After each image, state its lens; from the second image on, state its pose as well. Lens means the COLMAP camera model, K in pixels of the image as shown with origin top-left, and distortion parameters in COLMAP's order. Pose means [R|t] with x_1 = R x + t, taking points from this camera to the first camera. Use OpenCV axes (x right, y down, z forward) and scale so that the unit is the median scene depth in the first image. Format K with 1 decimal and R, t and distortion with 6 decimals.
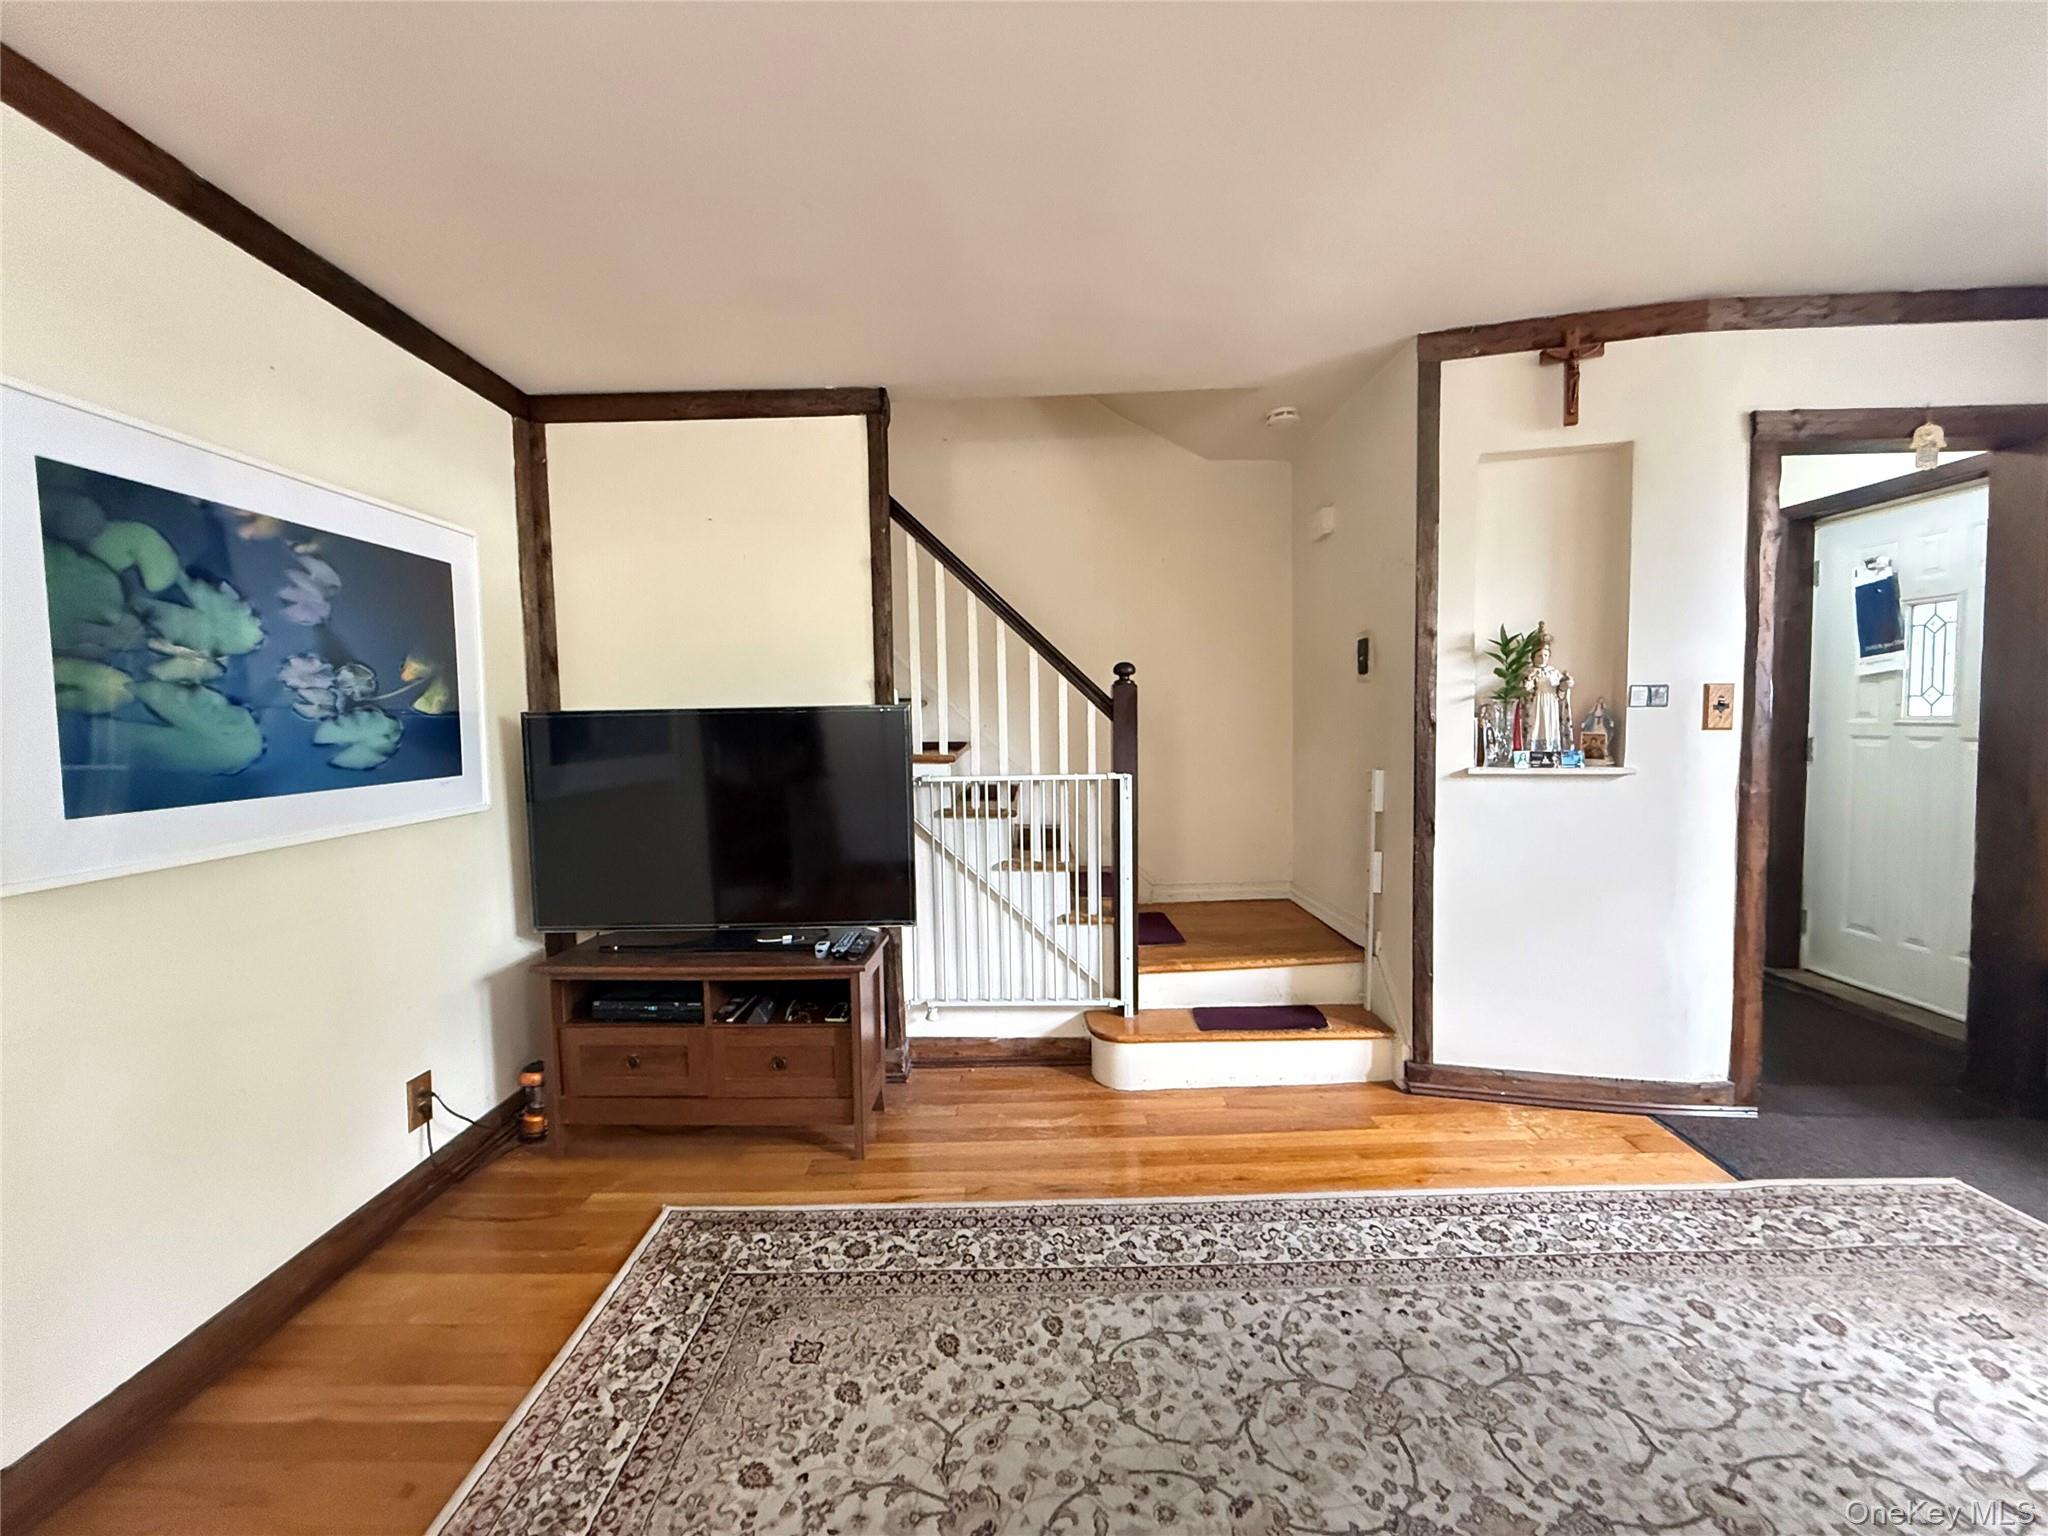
lens RADIAL K [[816.1, 0, 1017.4], [0, 816.1, 764.6], [0, 0, 1]] dist [-0.001451, 0.000522]
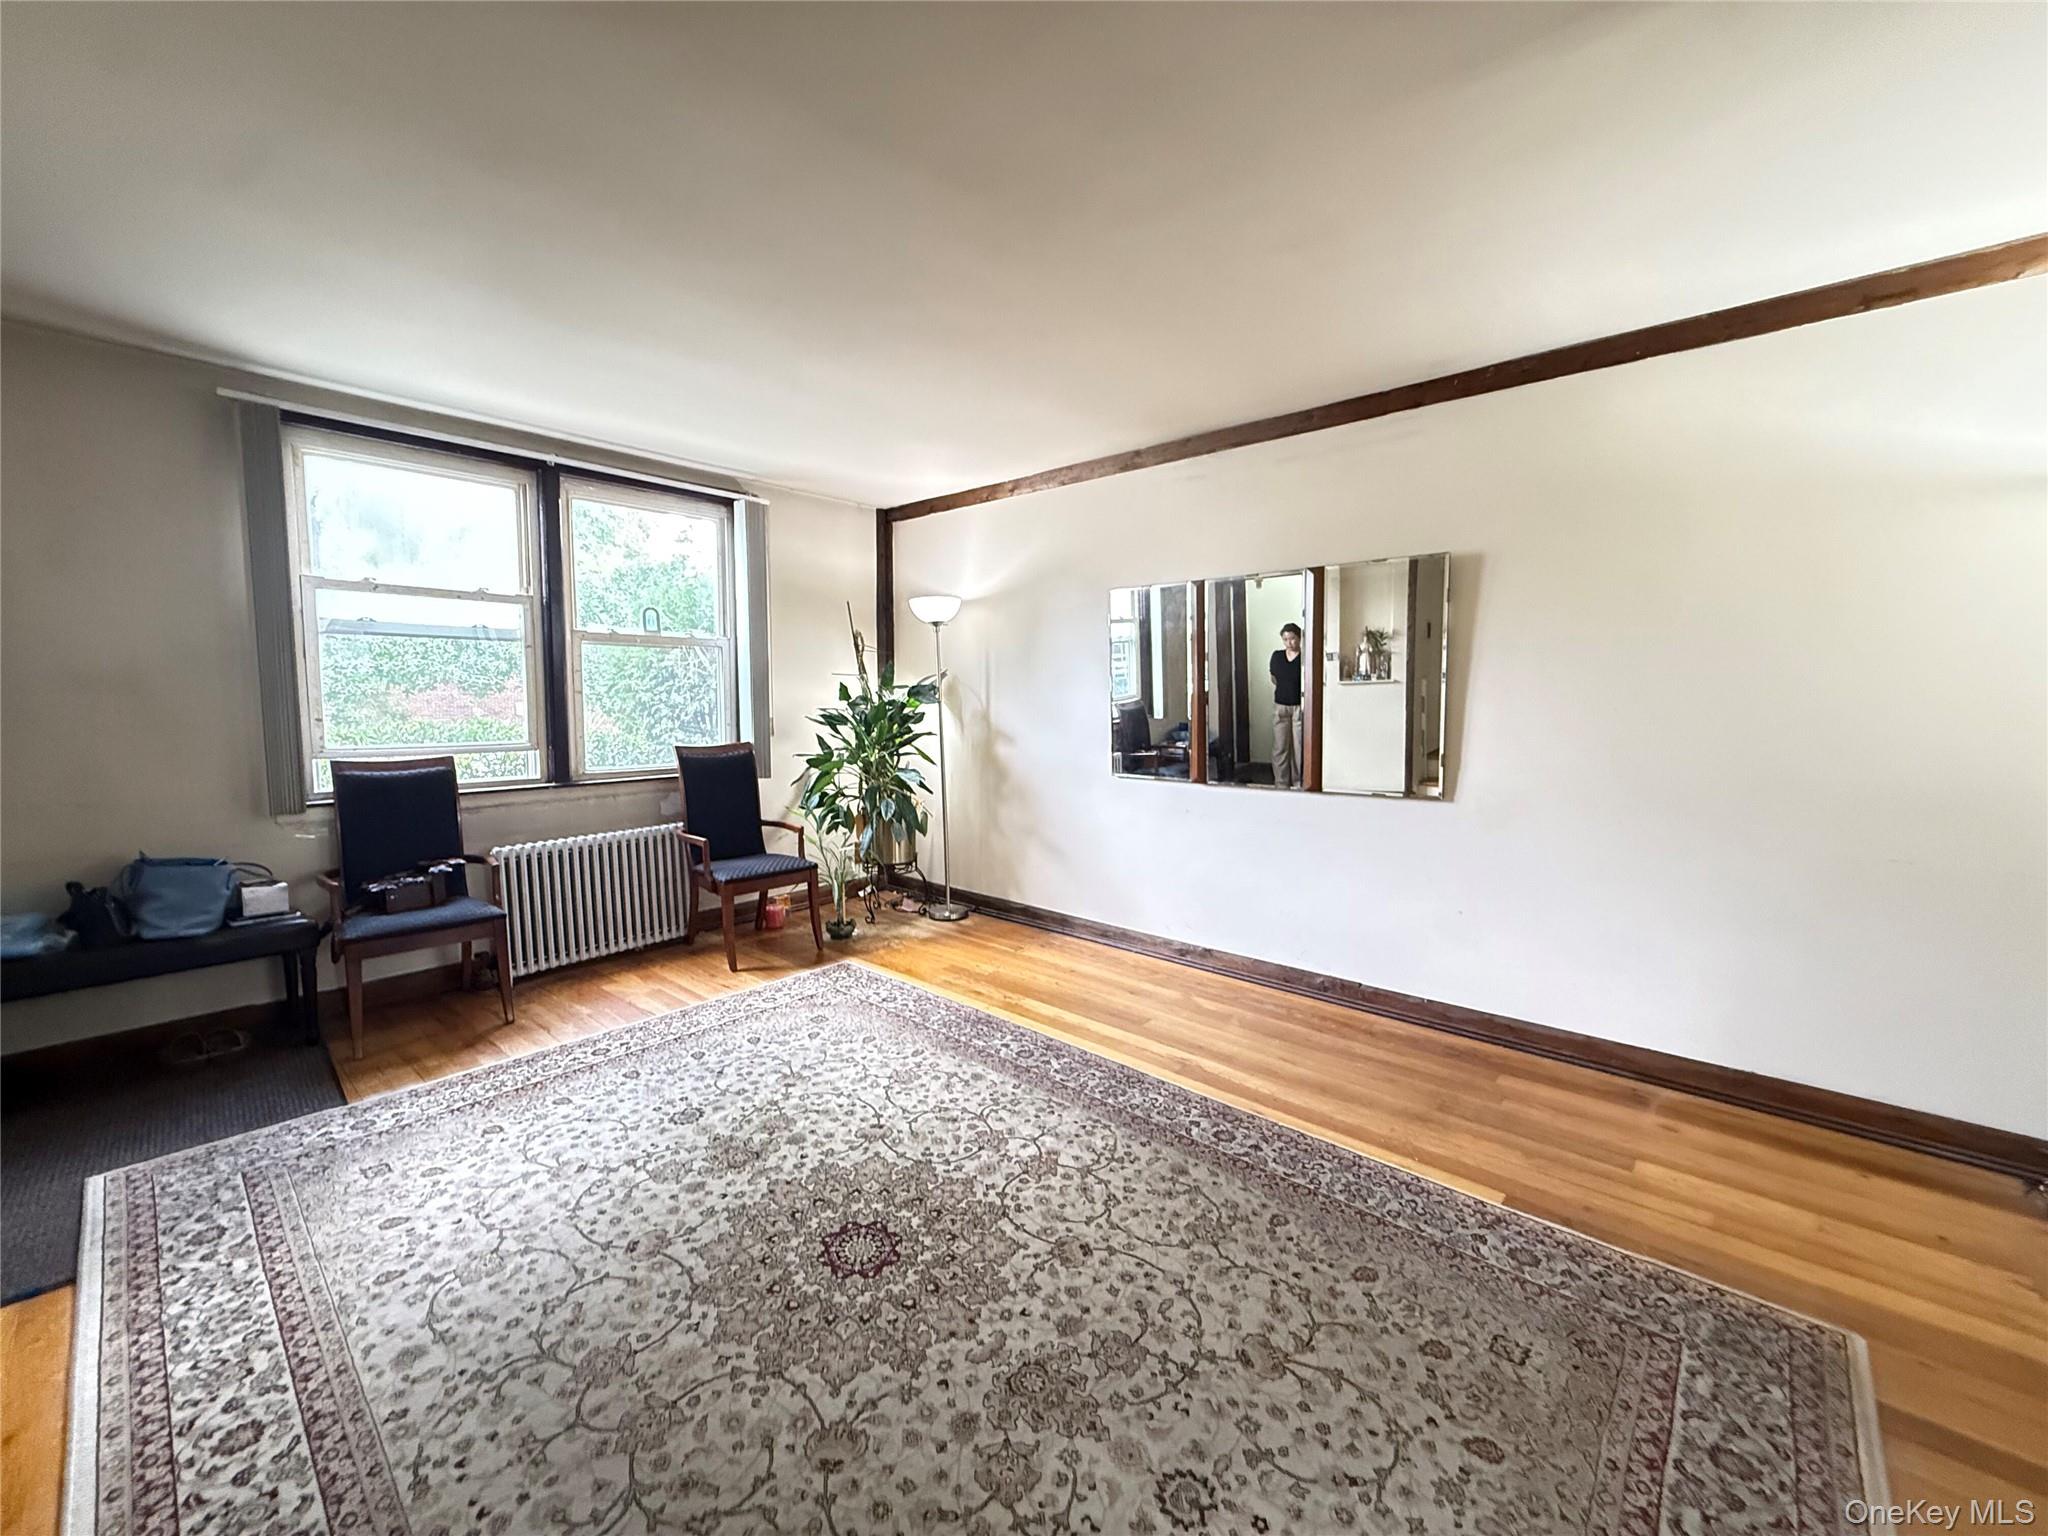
lens RADIAL K [[816.1, 0, 1017.4], [0, 816.1, 764.6], [0, 0, 1]] dist [-0.001451, 0.000522]
pose [[-0.745004, -0.035133, 0.666134, -0.425728], [0.050012, 0.992860, 0.108298, -0.056098], [-0.665182, 0.113997, -0.737927, 1.141059]]
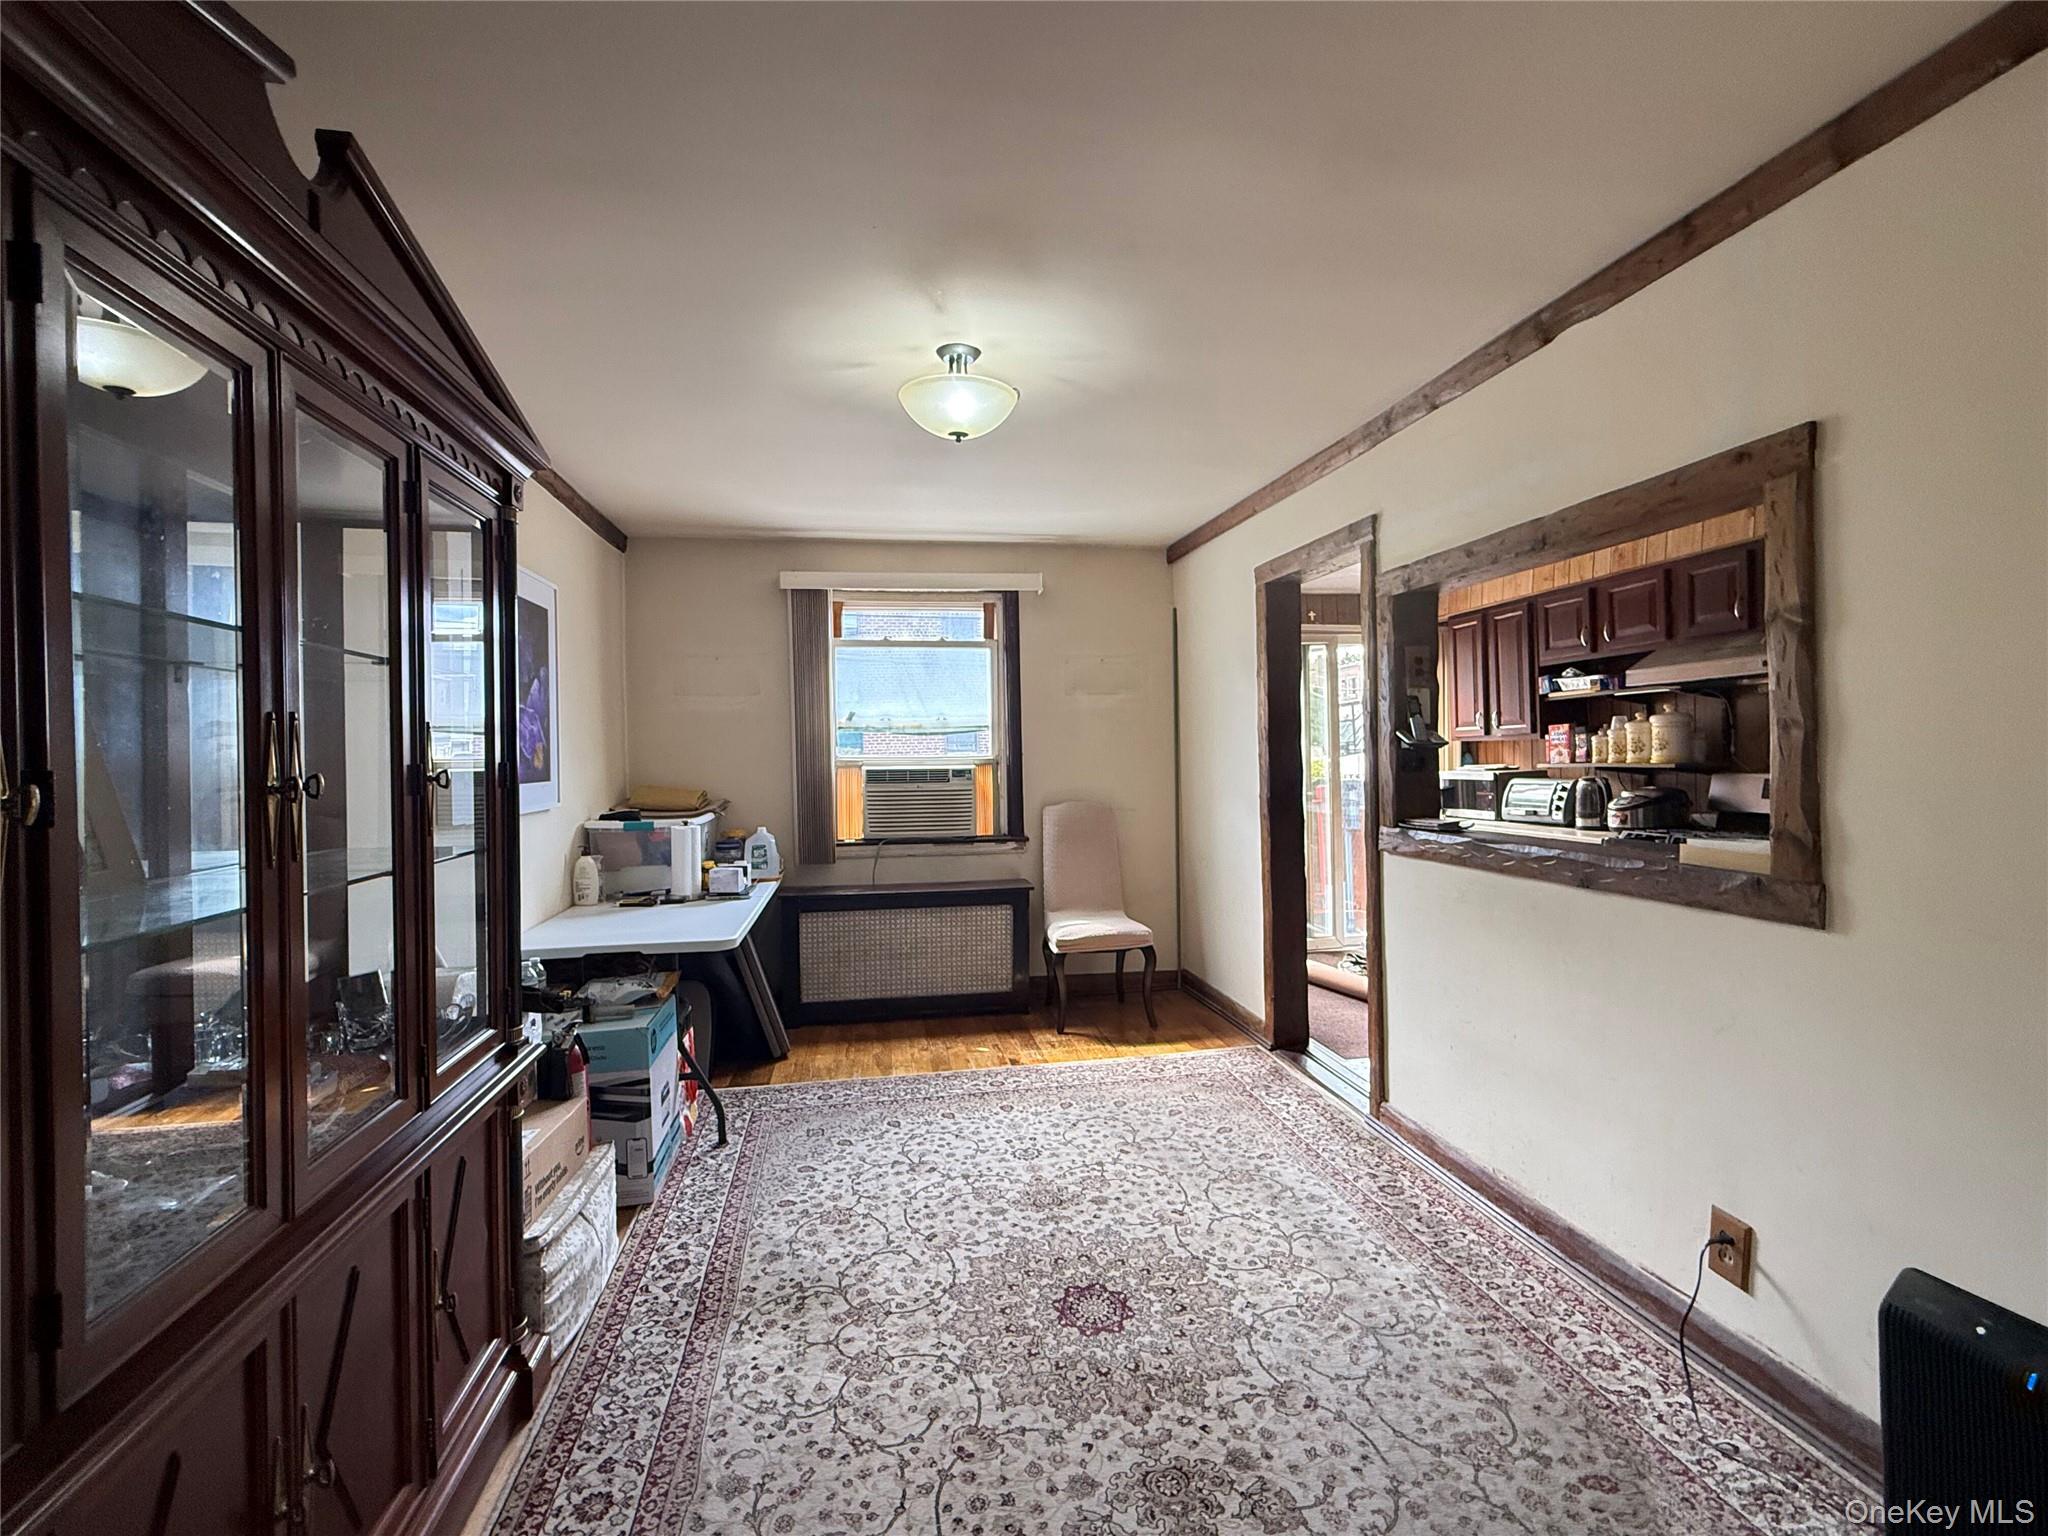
lens RADIAL K [[935.3, 0, 1002.0], [0, 935.3, 766.0], [0, 0, 1]] dist [0.016328, -0.000283]
pose [[-0.165205, 0.012298, 0.986183, -0.827600], [0.075594, 0.997139, 0.000229, -0.060218], [-0.983358, 0.074588, -0.165662, 0.832272]]
